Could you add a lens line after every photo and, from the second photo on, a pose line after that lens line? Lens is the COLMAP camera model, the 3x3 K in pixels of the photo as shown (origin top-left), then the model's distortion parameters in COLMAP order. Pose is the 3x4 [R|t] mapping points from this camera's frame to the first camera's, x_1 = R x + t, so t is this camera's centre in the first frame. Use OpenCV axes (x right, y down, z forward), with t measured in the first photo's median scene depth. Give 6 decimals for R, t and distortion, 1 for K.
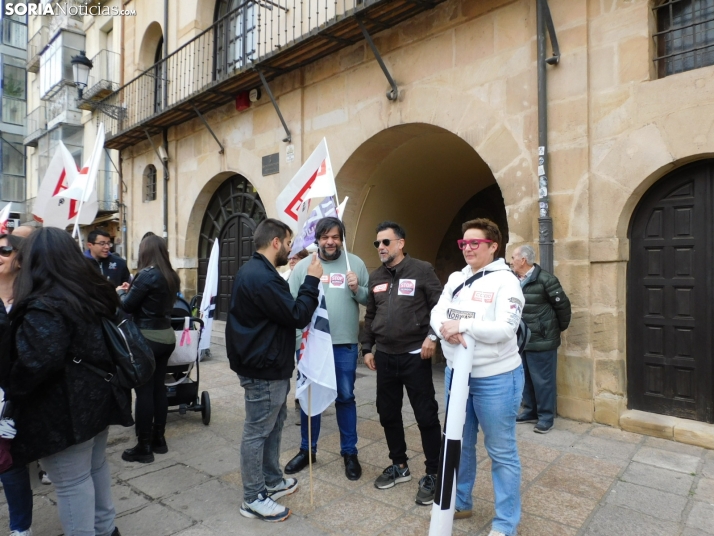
lens RADIAL K [[520.1, 0, 347.5], [0, 520.1, 275.1], [0, 0, 1]] dist [-0.017628, 0.006907]
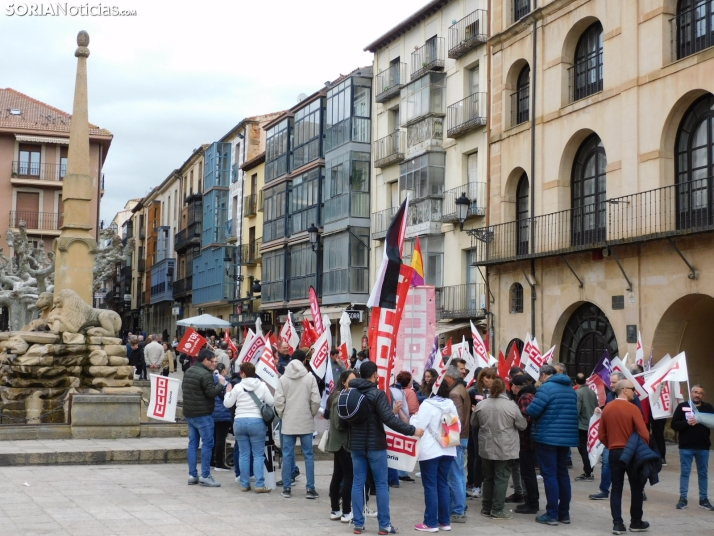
lens RADIAL K [[1120.4, 0, 356.7], [0, 1120.4, 267.3], [0, 0, 1]] dist [-0.004116, 0.000000]
pose [[0.930845, -0.018920, -0.364923, 0.286188], [-0.004956, 0.997913, -0.064381, -0.098453], [0.365380, 0.061738, 0.928809, -1.971806]]
